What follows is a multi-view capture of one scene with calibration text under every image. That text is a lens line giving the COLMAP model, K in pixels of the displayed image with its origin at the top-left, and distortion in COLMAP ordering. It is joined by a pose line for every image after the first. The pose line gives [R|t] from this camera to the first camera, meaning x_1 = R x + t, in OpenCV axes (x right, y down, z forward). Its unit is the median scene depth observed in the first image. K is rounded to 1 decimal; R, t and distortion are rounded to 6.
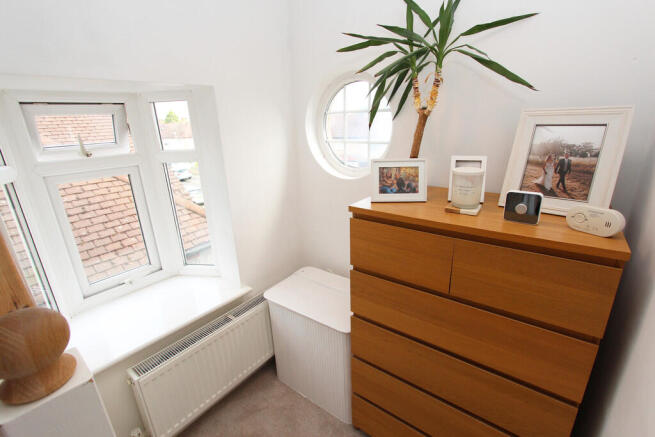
lens RADIAL K [[302.4, 0, 326.4], [0, 302.4, 216.9], [0, 0, 1]] dist [-0.014984, -0.000122]
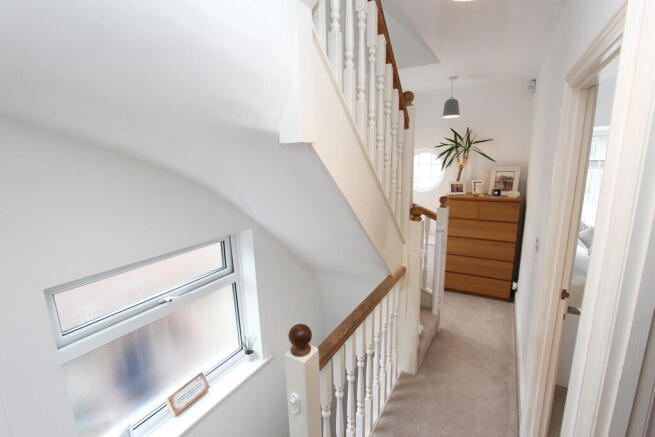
lens RADIAL K [[302.4, 0, 329.4], [0, 302.4, 221.5], [0, 0, 1]] dist [-0.014984, -0.000122]
pose [[0.988113, -0.008772, 0.153480, -1.736298], [0.029015, 0.991069, -0.130159, 0.662644], [-0.150967, 0.133065, 0.979542, -2.021307]]
